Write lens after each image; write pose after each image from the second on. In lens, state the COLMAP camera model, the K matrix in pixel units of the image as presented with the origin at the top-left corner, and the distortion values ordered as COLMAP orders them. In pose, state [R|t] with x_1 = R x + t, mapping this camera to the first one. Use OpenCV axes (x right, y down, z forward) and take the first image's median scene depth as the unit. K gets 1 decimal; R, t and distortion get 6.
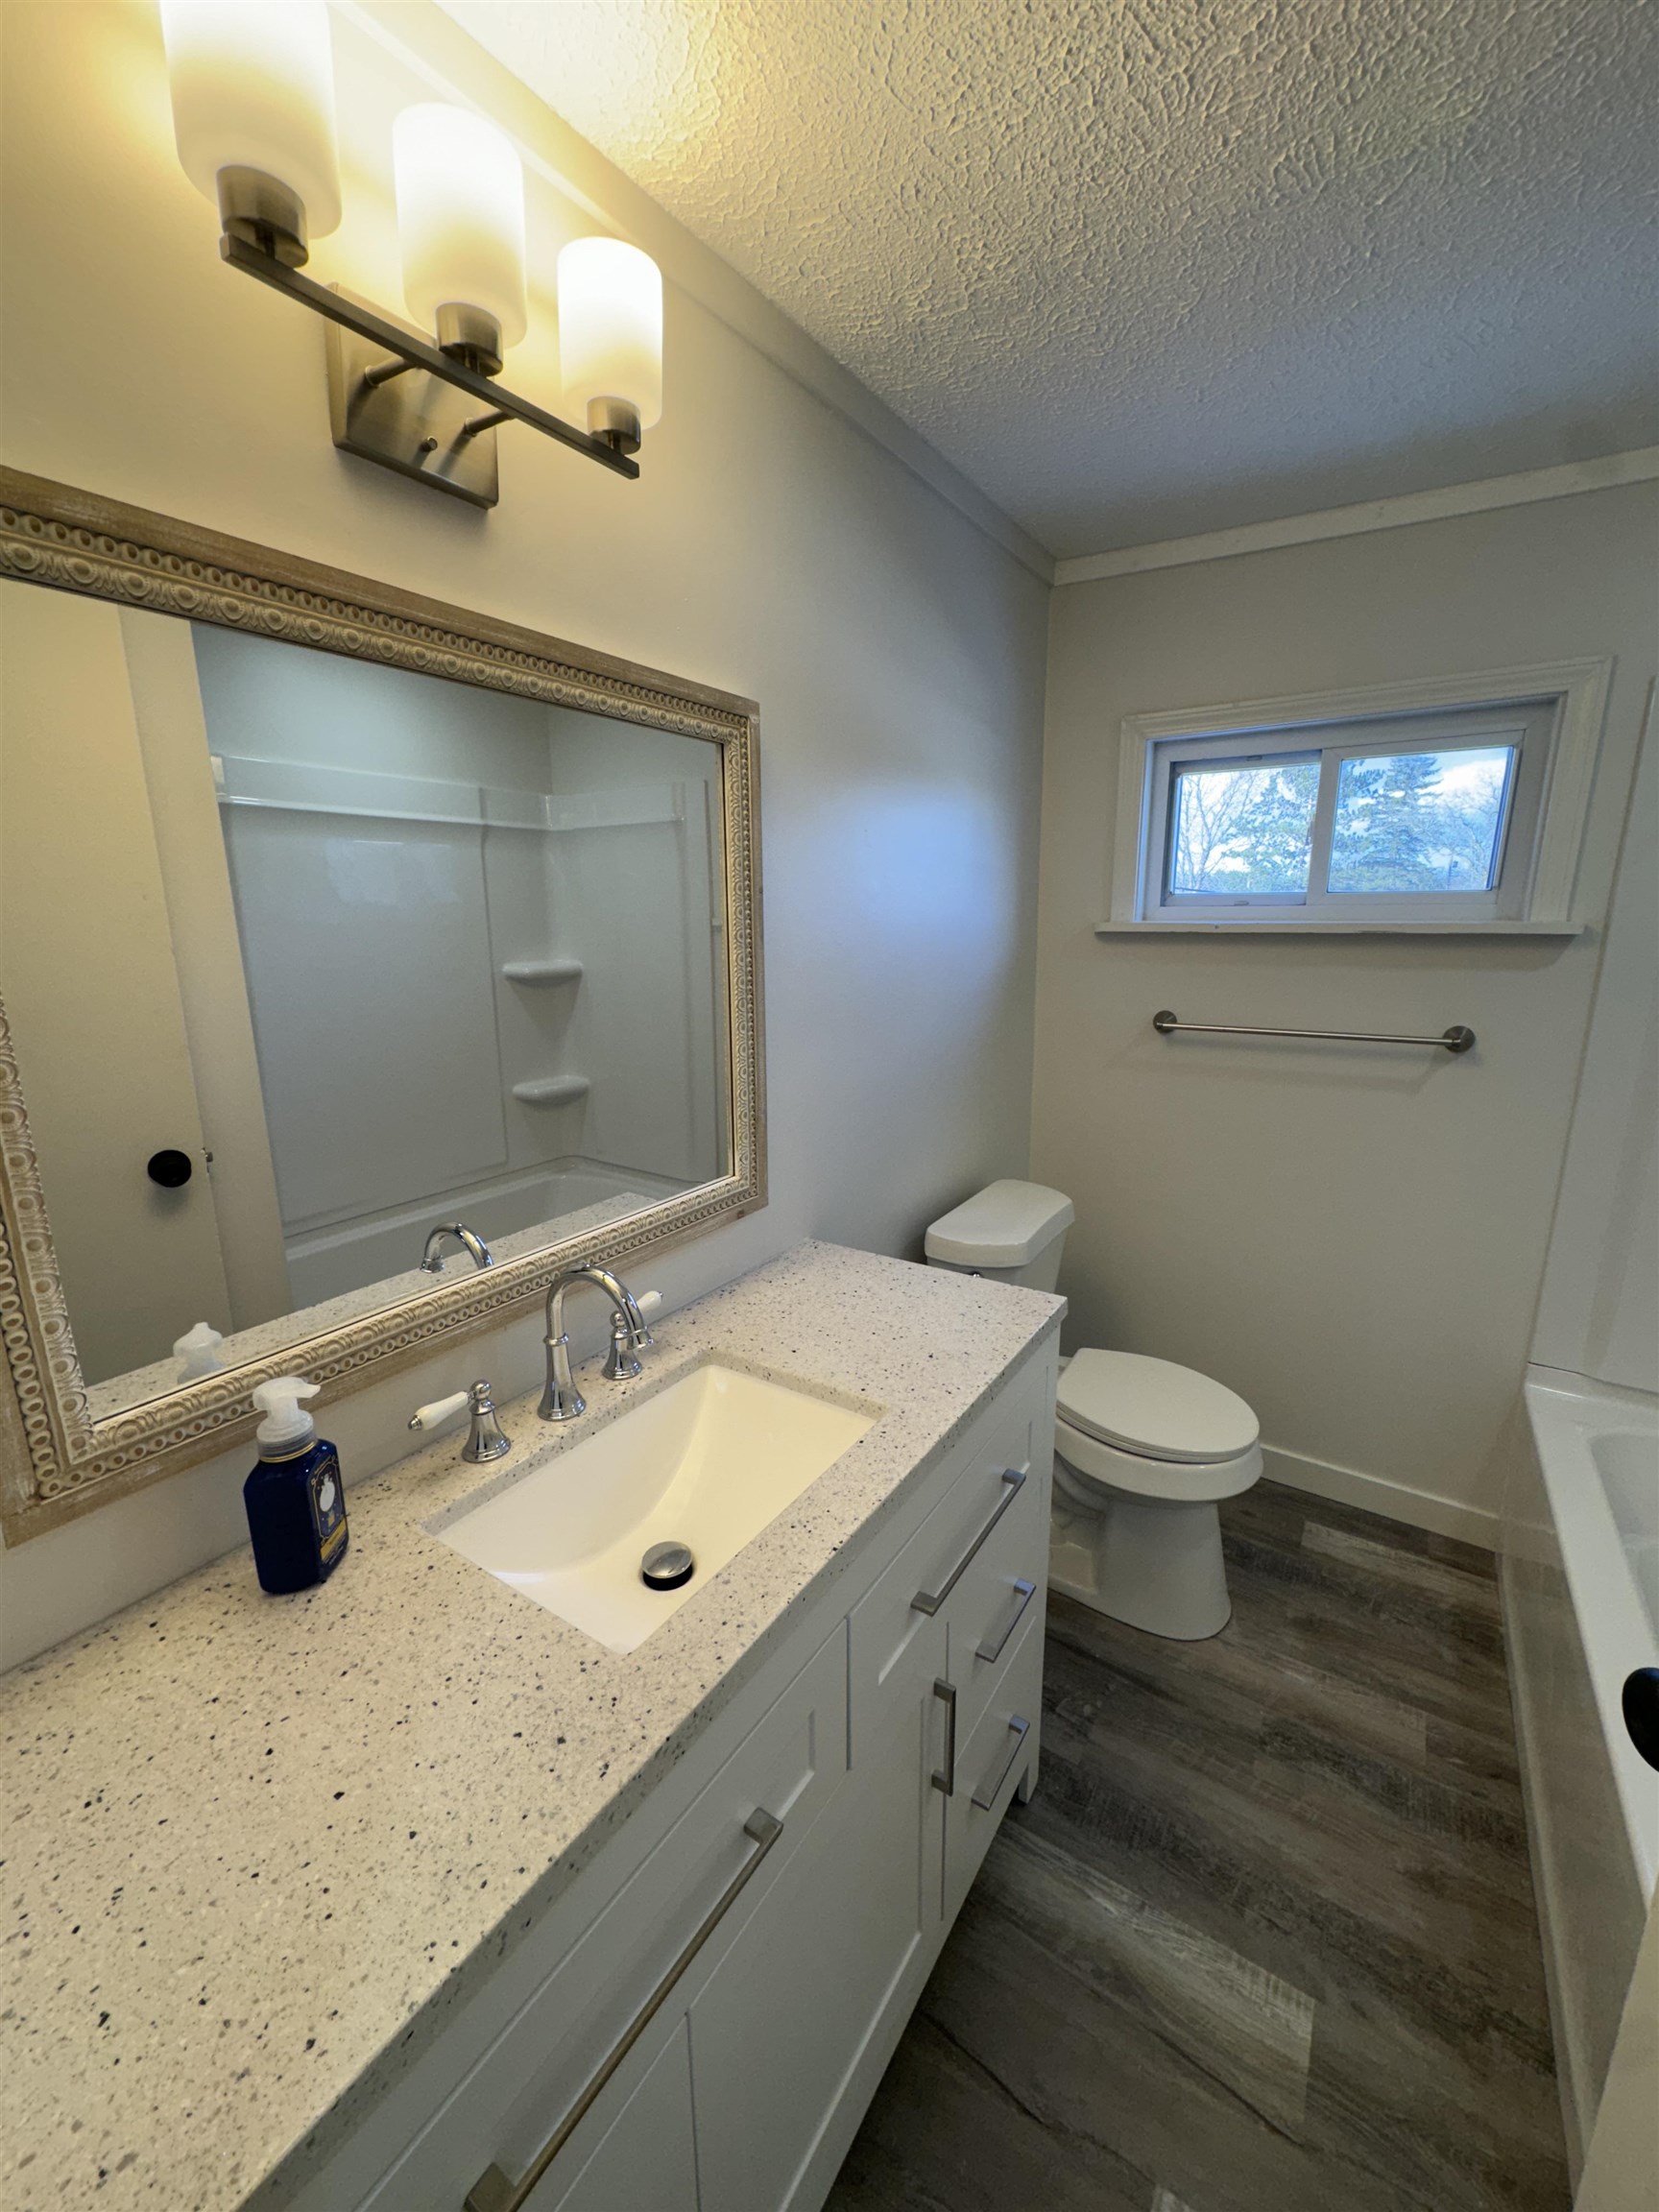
lens RADIAL K [[875.1, 0, 822.7], [0, 875.1, 1106.0], [0, 0, 1]] dist [-0.002816, 0.000658]
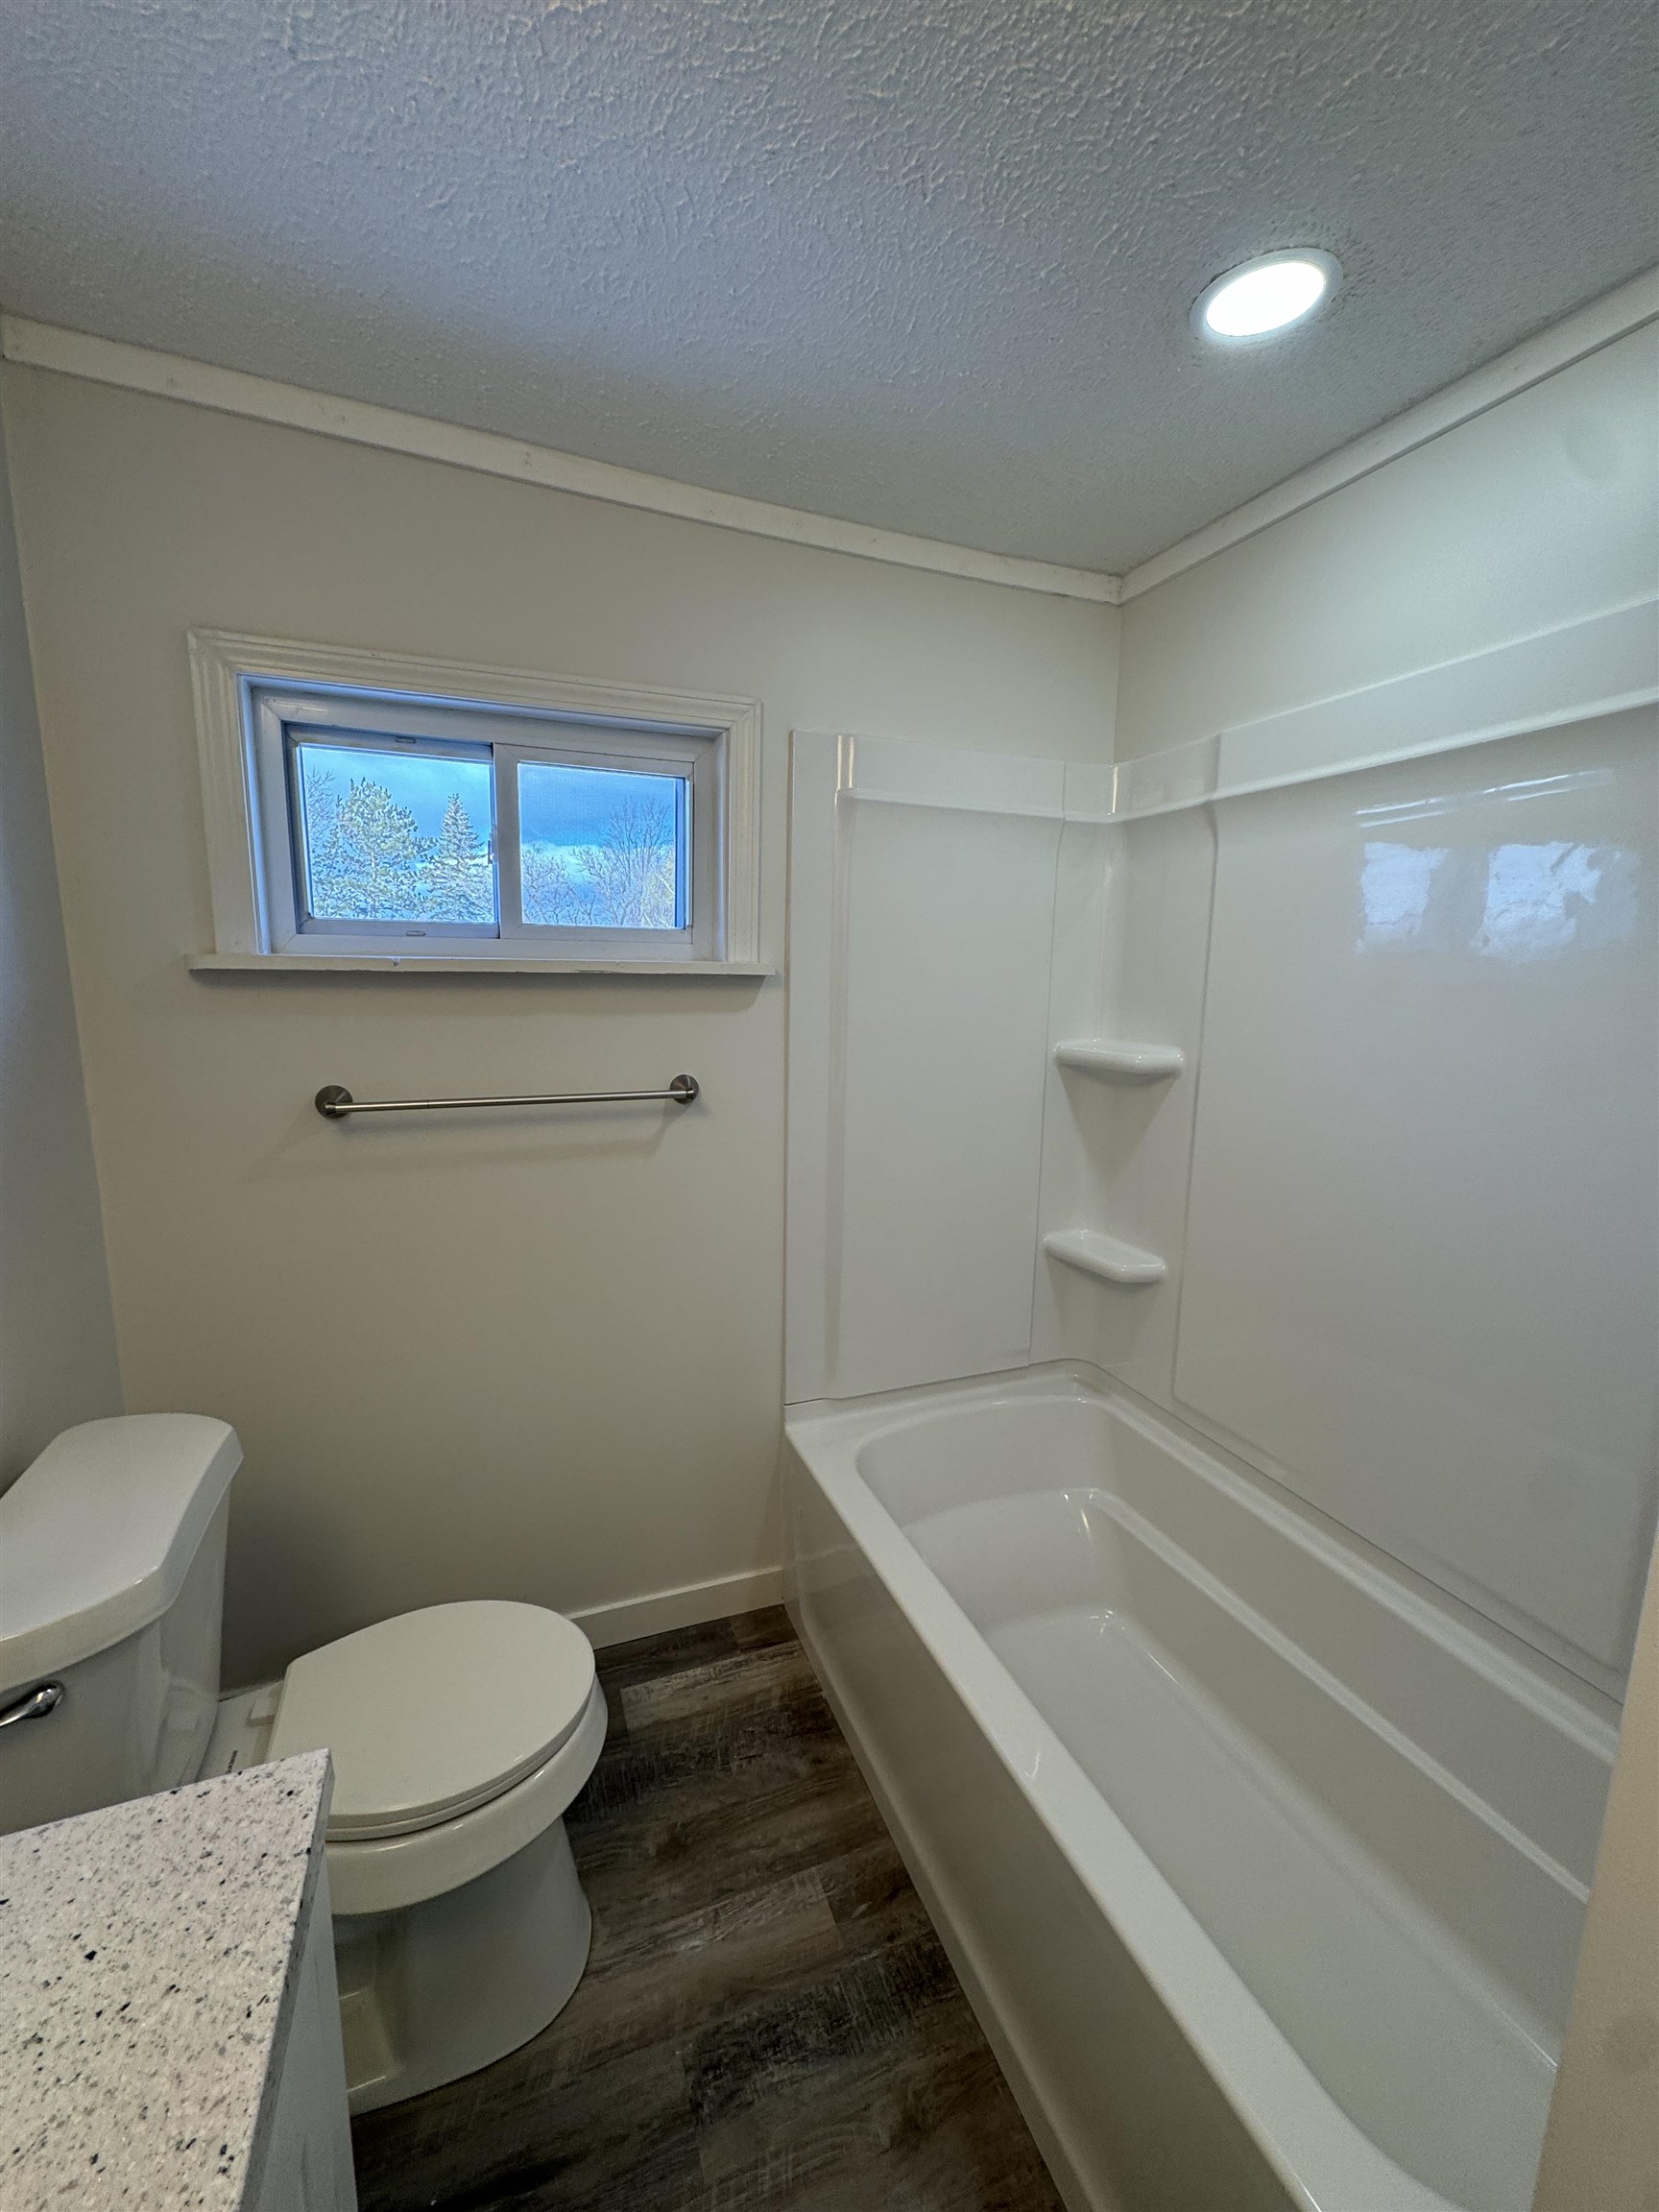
lens RADIAL K [[875.1, 0, 830.0], [0, 875.1, 1103.1], [0, 0, 1]] dist [-0.002816, 0.000658]
pose [[0.570222, -0.107350, 0.814446, 0.070074], [0.159519, 0.987023, 0.018413, -0.056080], [-0.805854, 0.119420, 0.579947, 0.356905]]
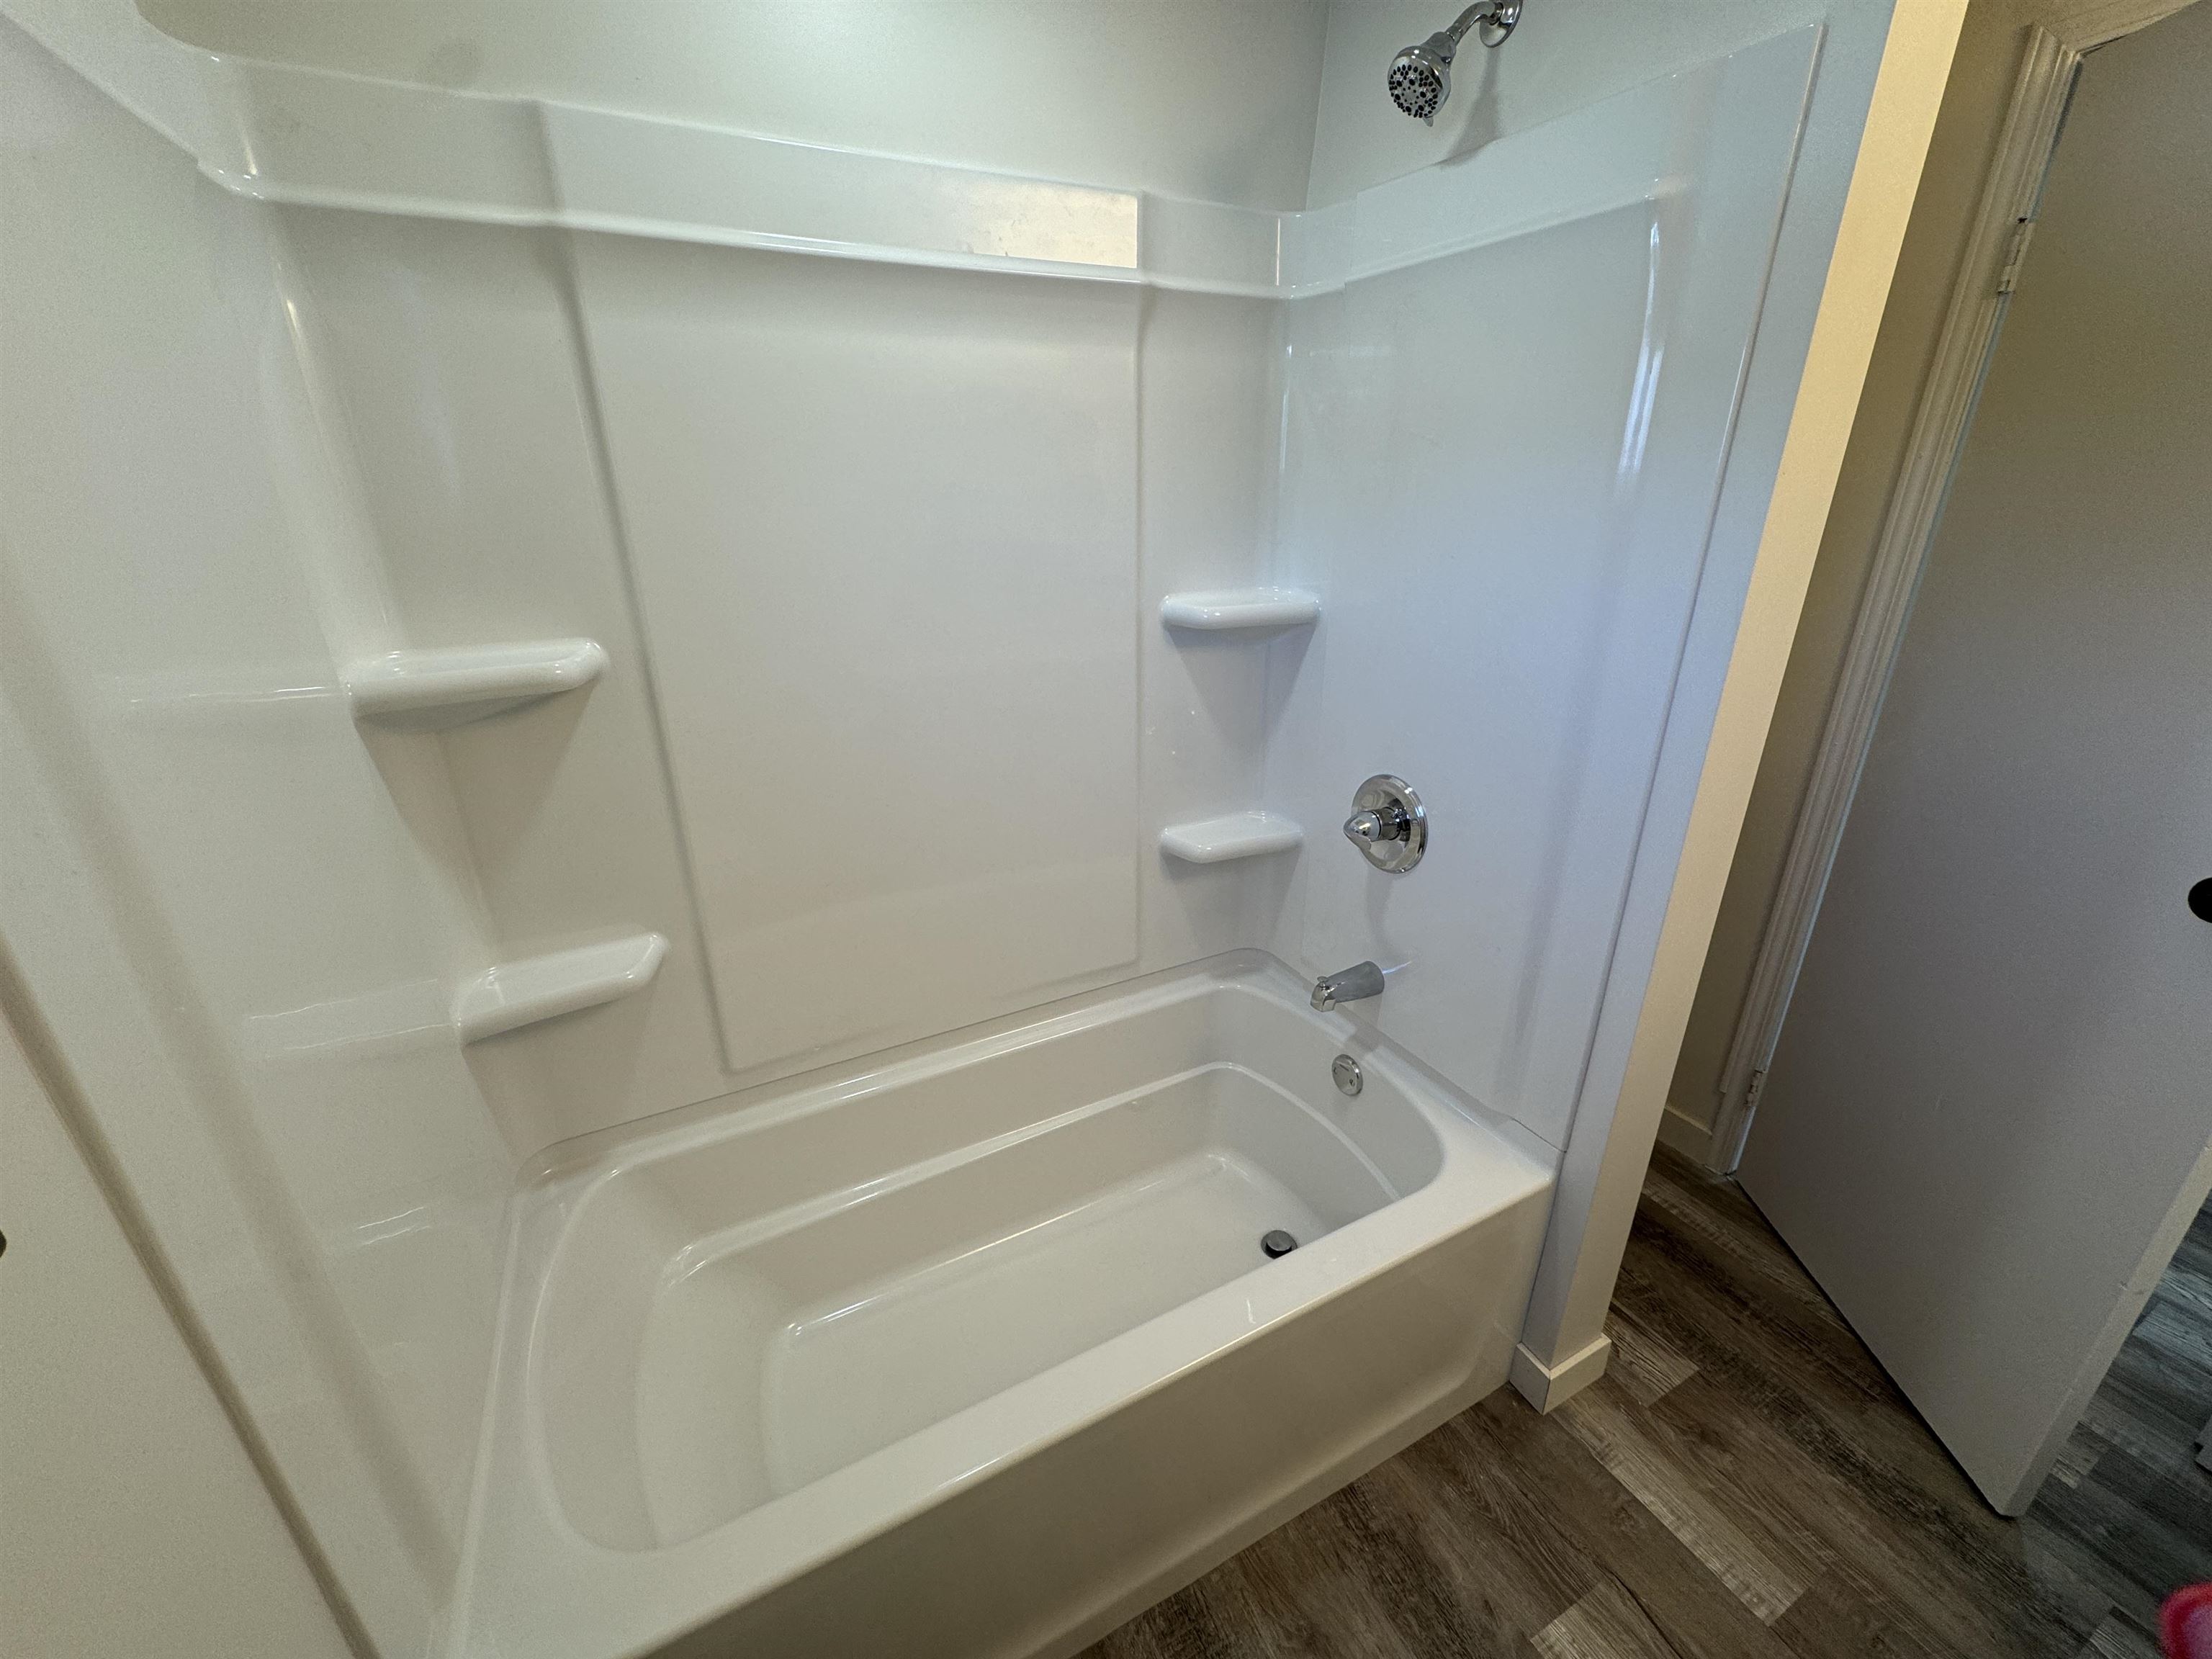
lens RADIAL K [[875.1, 0, 1100.7], [0, 875.1, 832.8], [0, 0, 1]] dist [-0.002816, 0.000658]
pose [[-0.870972, -0.153616, 0.466702, 0.441664], [0.131344, 0.842505, 0.522430, -0.206523], [-0.473452, 0.516321, -0.713622, 0.968603]]
